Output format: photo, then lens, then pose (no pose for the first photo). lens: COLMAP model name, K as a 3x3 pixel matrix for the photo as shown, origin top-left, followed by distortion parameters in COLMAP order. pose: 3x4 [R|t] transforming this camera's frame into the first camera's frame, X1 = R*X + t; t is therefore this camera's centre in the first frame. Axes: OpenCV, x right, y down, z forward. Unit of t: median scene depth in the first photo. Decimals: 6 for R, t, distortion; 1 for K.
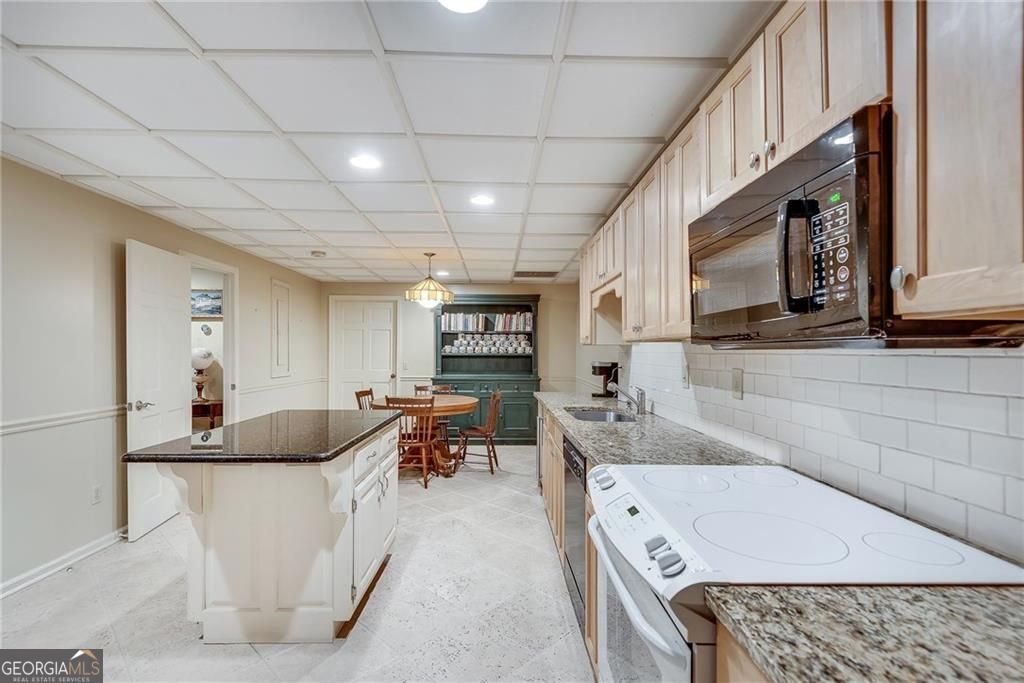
lens RADIAL K [[481.3, 0, 506.8], [0, 481.3, 343.2], [0, 0, 1]] dist [0.014229, -0.000516]
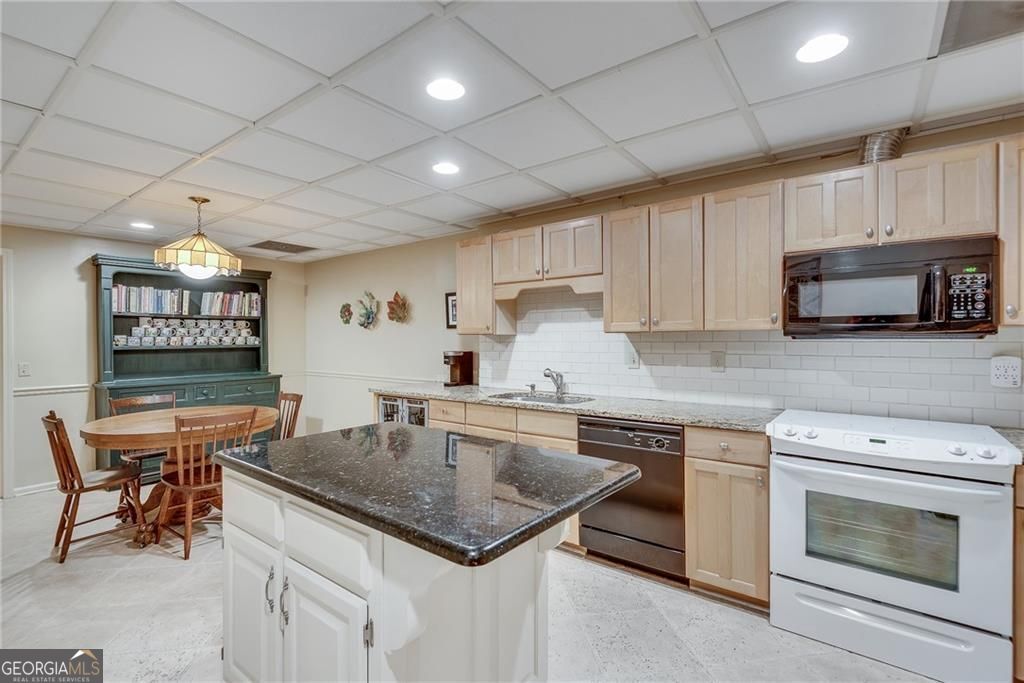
lens RADIAL K [[481.3, 0, 510.7], [0, 481.3, 341.8], [0, 0, 1]] dist [0.014229, -0.000516]
pose [[0.609693, -0.014864, 0.792498, -0.326145], [-0.003498, 0.999764, 0.021443, -0.001994], [-0.792630, -0.015845, 0.609497, 0.180765]]
